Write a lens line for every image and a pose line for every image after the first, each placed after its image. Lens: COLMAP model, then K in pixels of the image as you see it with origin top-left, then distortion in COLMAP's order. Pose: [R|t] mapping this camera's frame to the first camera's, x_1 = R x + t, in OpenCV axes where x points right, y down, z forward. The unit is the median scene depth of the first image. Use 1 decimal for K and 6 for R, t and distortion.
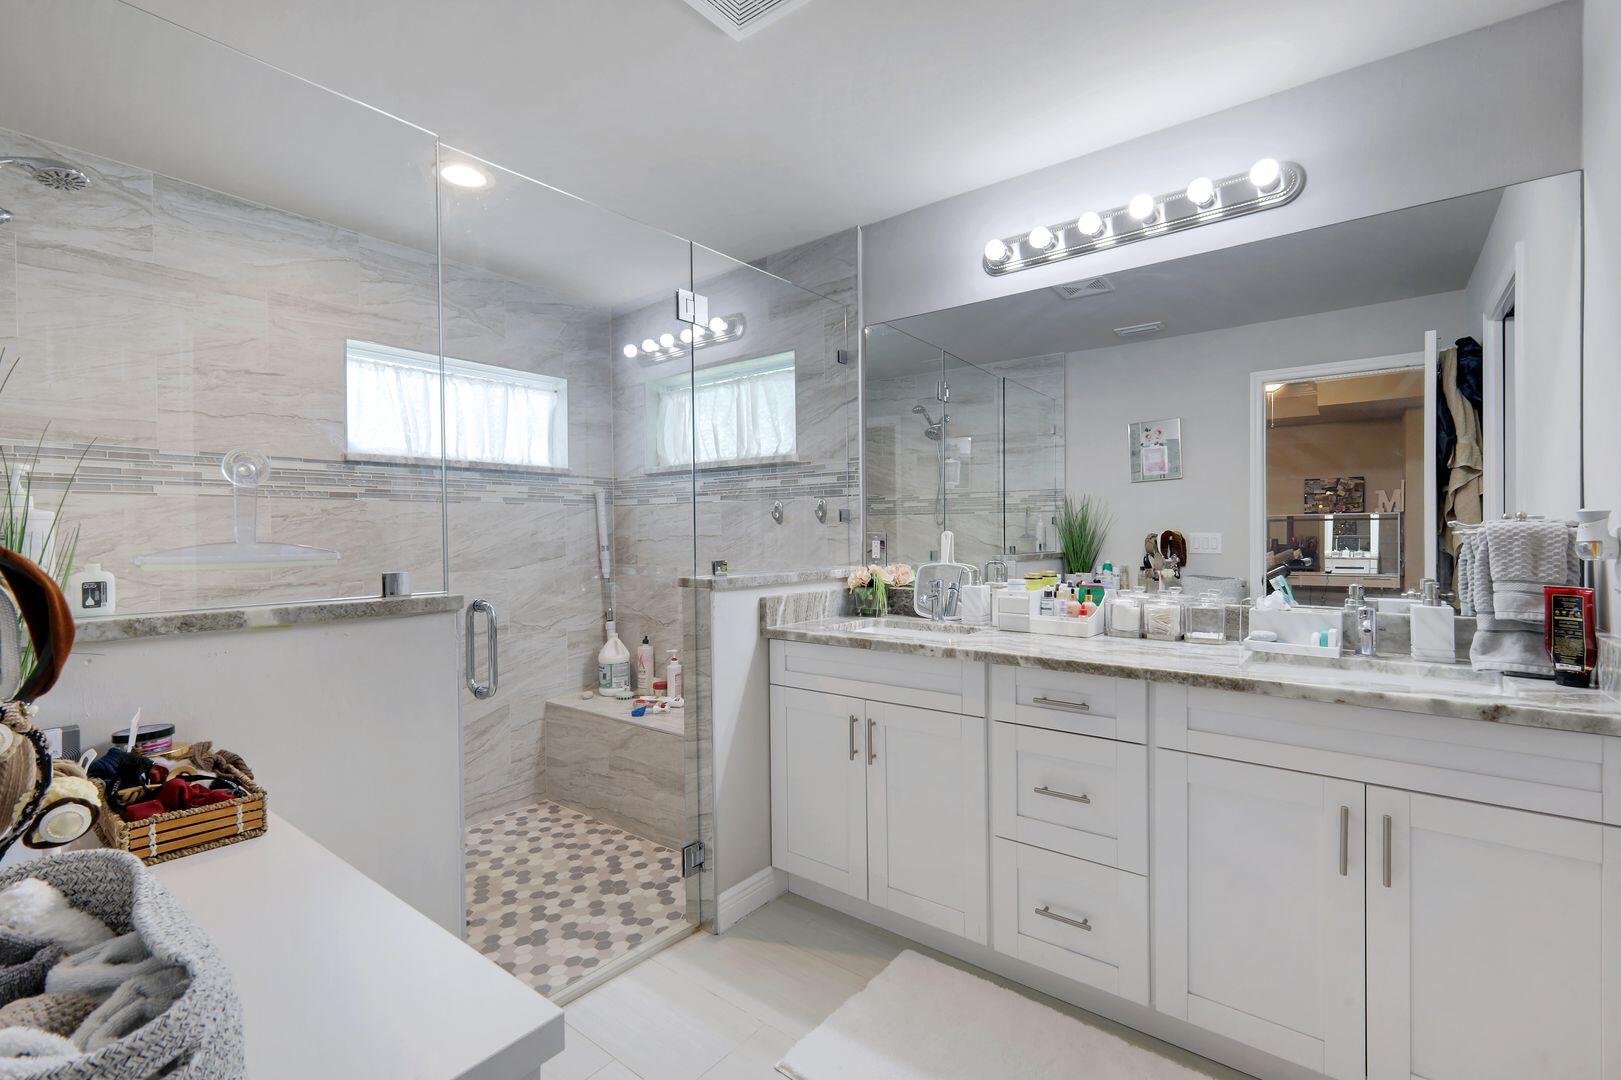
lens RADIAL K [[703.6, 0, 813.1], [0, 703.6, 537.0], [0, 0, 1]] dist [0.000182, 0.000047]
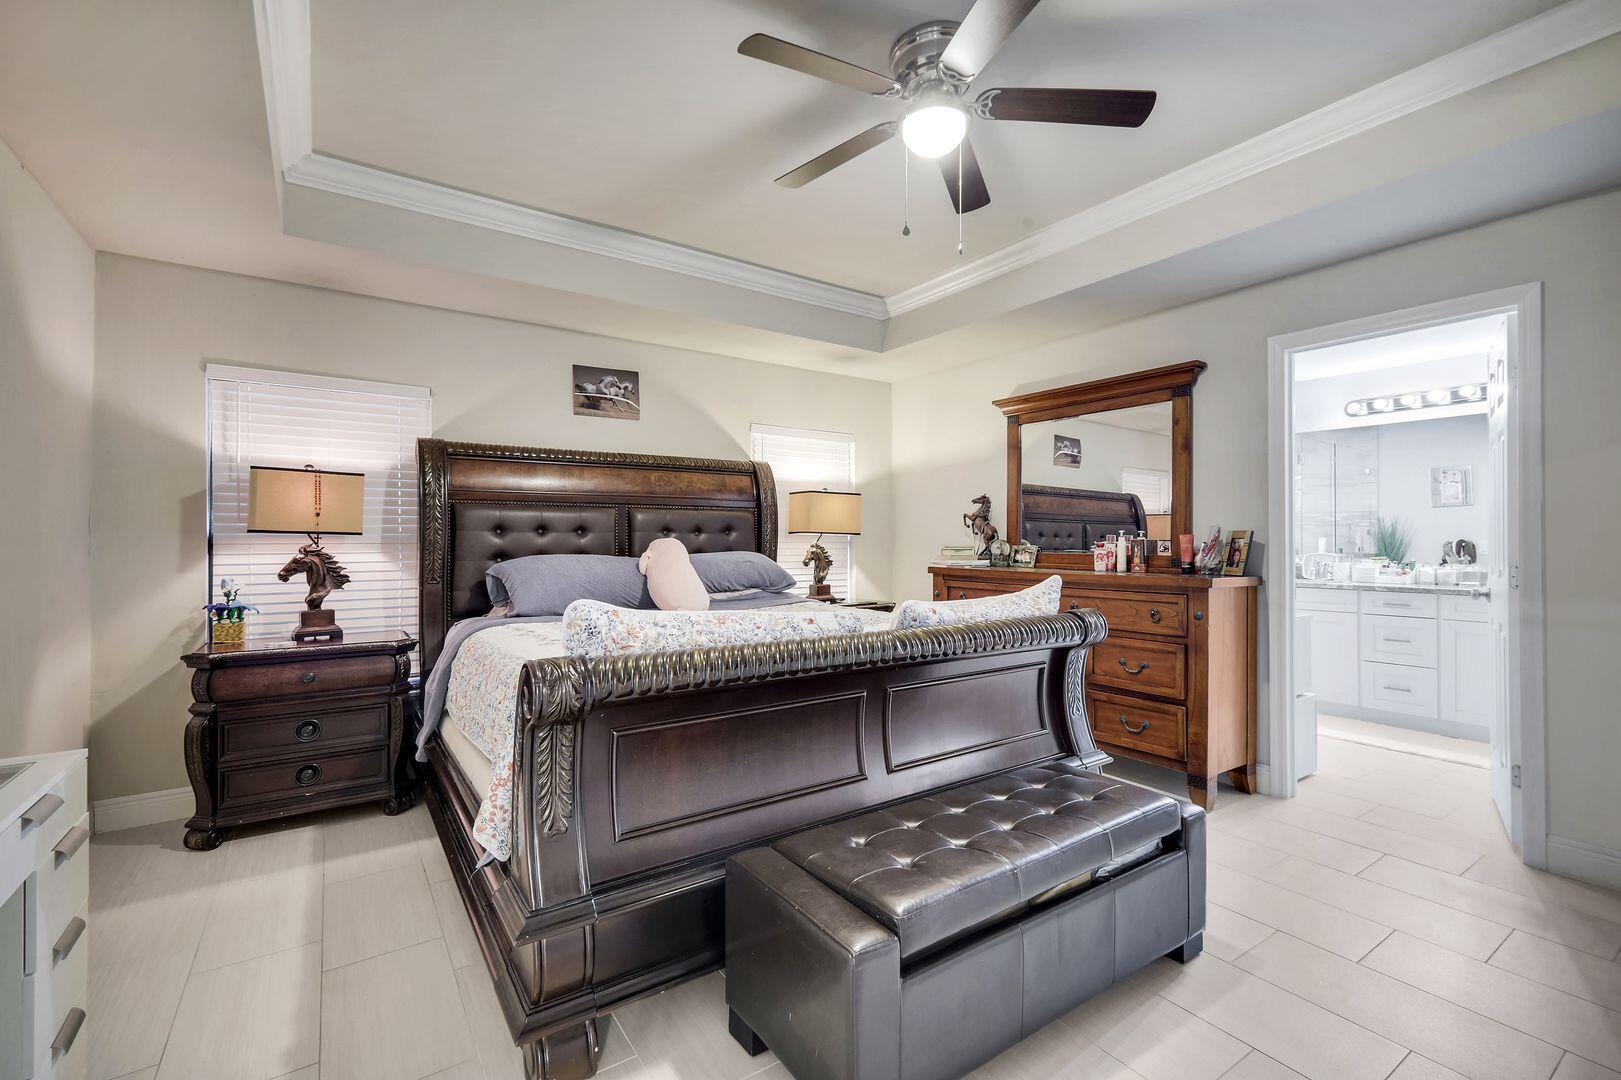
lens RADIAL K [[703.6, 0, 810.1], [0, 703.6, 539.0], [0, 0, 1]] dist [0.000182, 0.000047]
pose [[0.954870, 0.005992, -0.296963, -0.382306], [-0.009223, 0.999913, -0.009482, 0.017813], [0.296880, 0.011793, 0.954842, -0.859053]]
